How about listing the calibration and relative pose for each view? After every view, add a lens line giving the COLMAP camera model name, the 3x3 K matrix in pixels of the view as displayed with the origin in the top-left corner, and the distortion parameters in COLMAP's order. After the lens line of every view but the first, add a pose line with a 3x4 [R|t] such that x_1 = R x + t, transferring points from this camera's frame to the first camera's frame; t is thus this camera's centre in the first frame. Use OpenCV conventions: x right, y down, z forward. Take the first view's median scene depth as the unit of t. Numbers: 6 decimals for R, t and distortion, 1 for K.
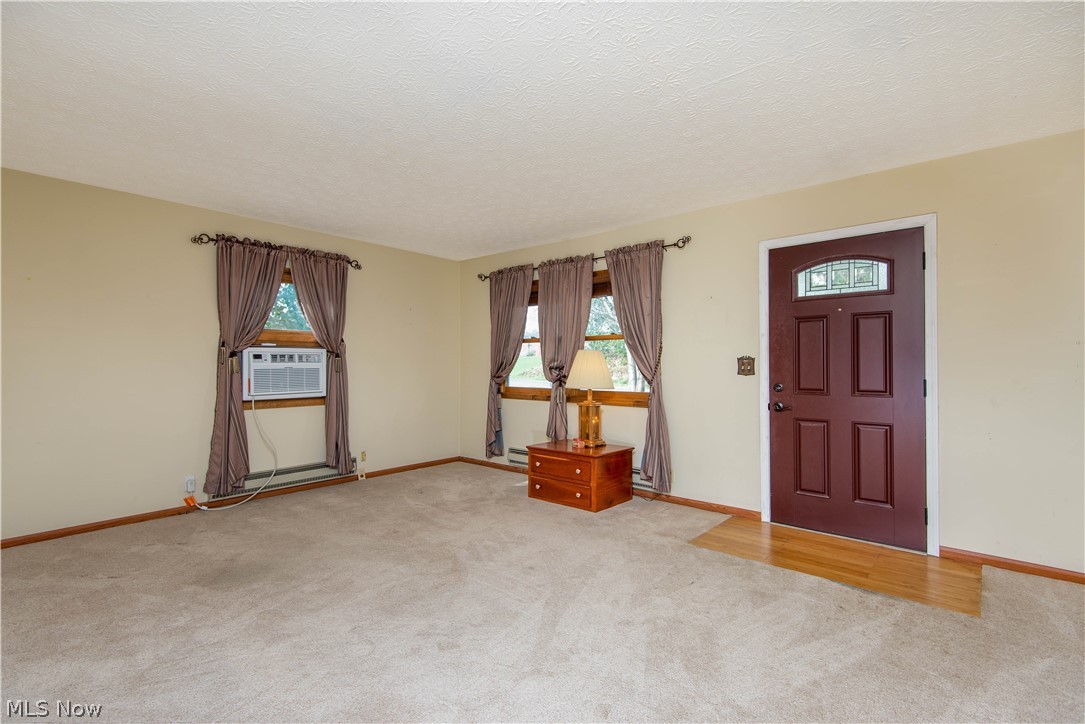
lens RADIAL K [[489.9, 0, 542.5], [0, 489.9, 362.0], [0, 0, 1]] dist [0.000063, -0.000041]
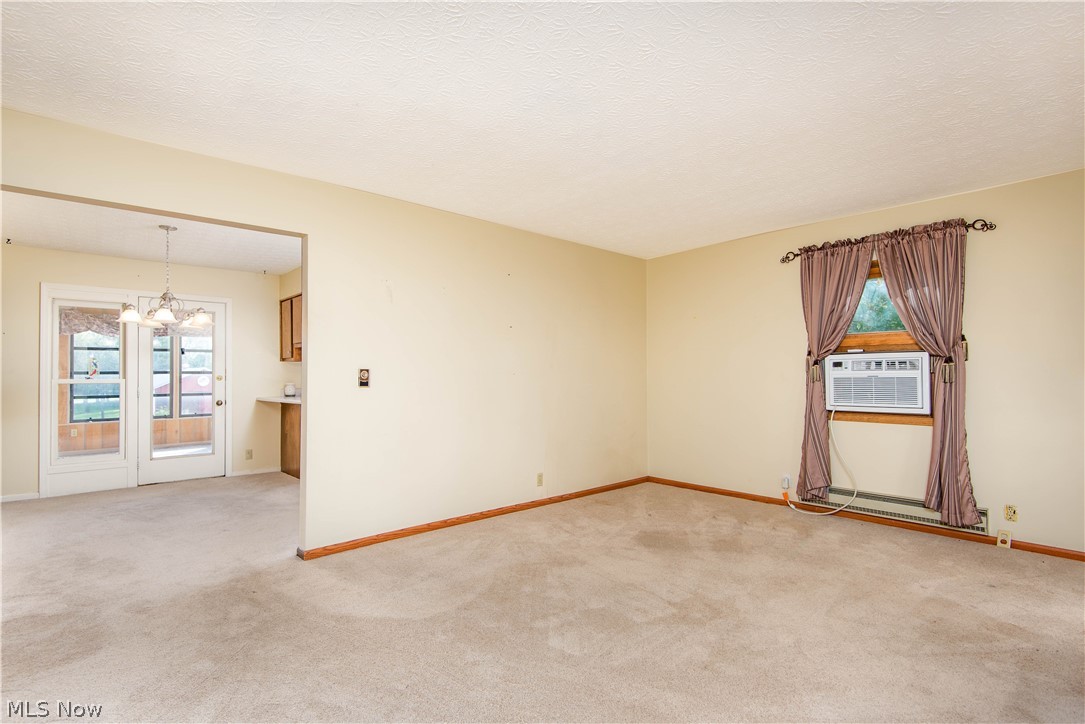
lens RADIAL K [[513.3, 0, 543.6], [0, 513.3, 371.5], [0, 0, 1]] dist [-0.002071, -0.000504]
pose [[-0.134356, -0.007366, -0.990906, 0.461783], [0.006942, 0.999941, -0.008375, 0.006751], [0.990909, -0.008004, -0.134297, 0.564142]]
